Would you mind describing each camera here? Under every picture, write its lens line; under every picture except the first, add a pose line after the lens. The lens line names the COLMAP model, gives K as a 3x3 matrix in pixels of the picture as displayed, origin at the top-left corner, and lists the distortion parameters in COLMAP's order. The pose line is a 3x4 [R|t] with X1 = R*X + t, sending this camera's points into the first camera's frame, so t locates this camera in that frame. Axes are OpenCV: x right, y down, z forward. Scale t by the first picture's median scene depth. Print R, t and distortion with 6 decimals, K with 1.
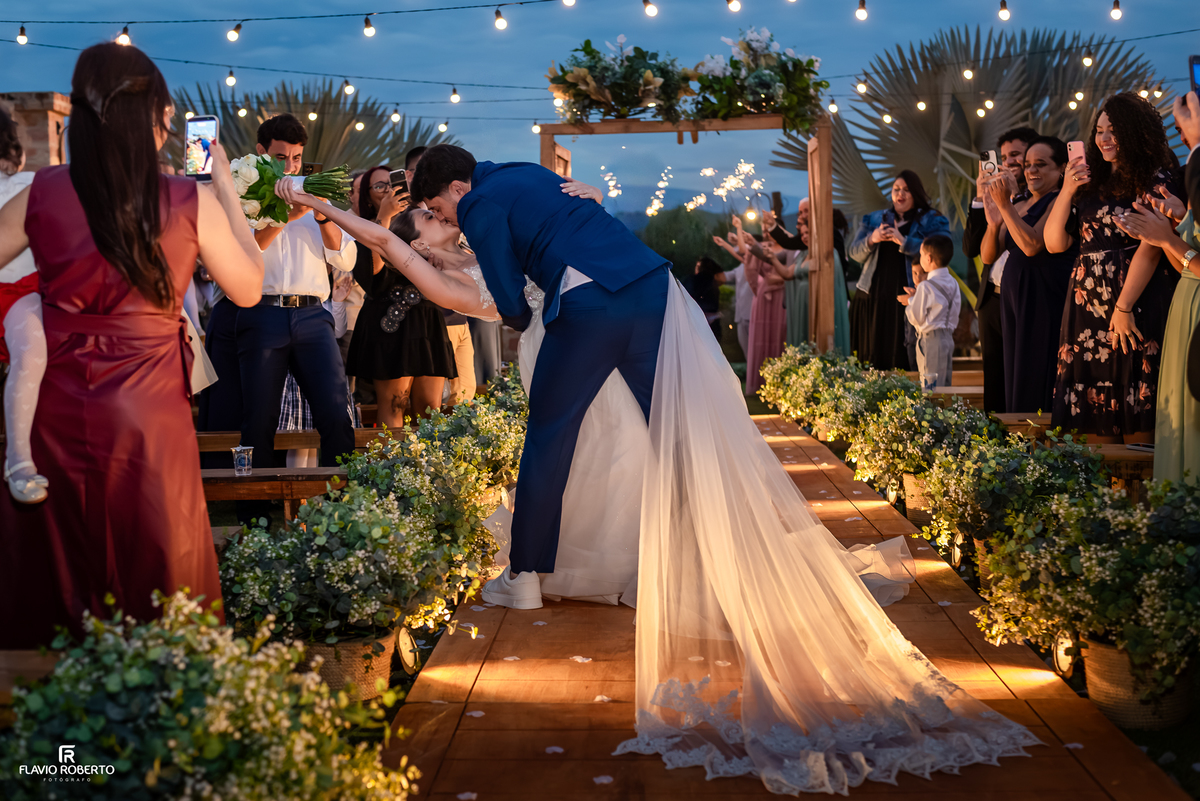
lens RADIAL K [[1784.8, 0, 596.1], [0, 1784.8, 396.0], [0, 0, 1]] dist [-0.022112, 0.000000]
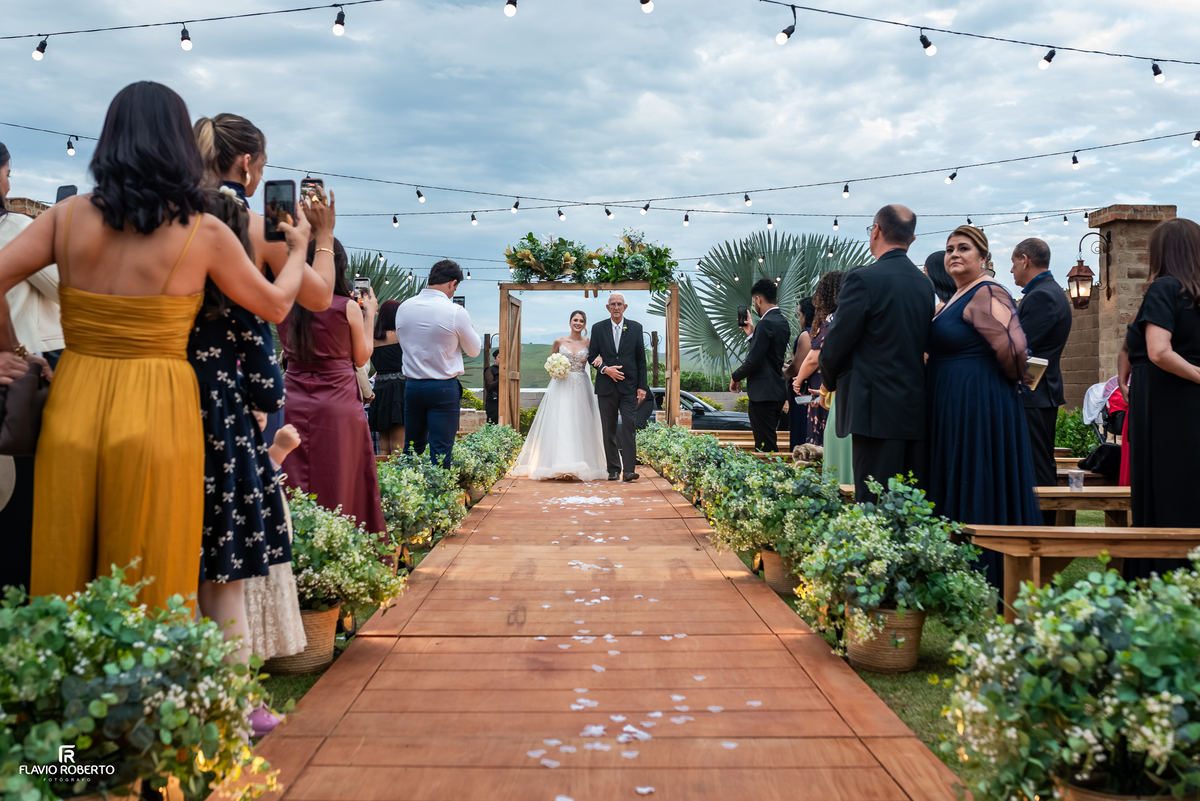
lens RADIAL K [[1186.7, 0, 622.7], [0, 1186.7, 369.3], [0, 0, 1]] dist [0.007713, 0.000000]
pose [[0.997444, 0.021673, 0.068087, 0.008096], [-0.015981, 0.996416, -0.083059, 0.013041], [-0.069643, 0.081759, 0.994216, -0.072401]]
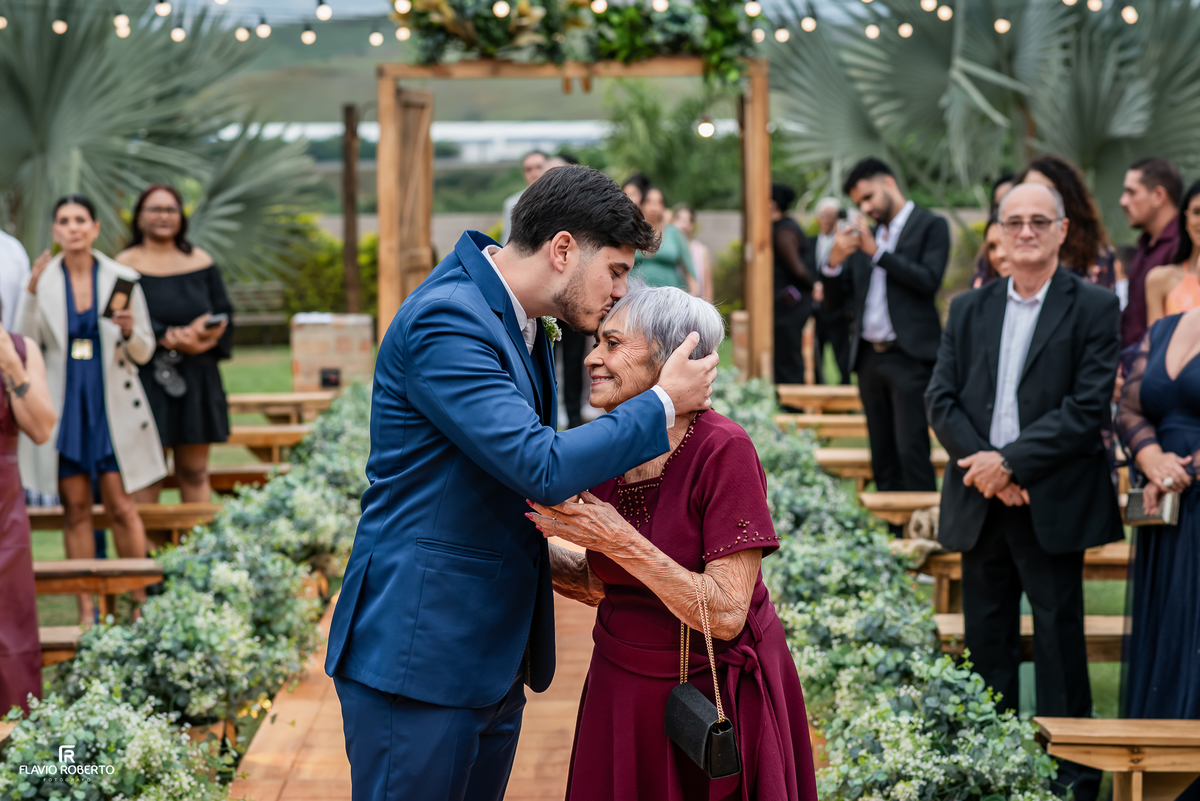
lens RADIAL K [[2981.0, 0, 598.5], [0, 2981.0, 403.2], [0, 0, 1]] dist [0.006503, 0.000000]
pose [[0.999278, 0.006370, 0.037466, 0.014900], [-0.006704, 0.999939, 0.008802, -0.024112], [-0.037408, -0.009046, 0.999259, -0.248215]]
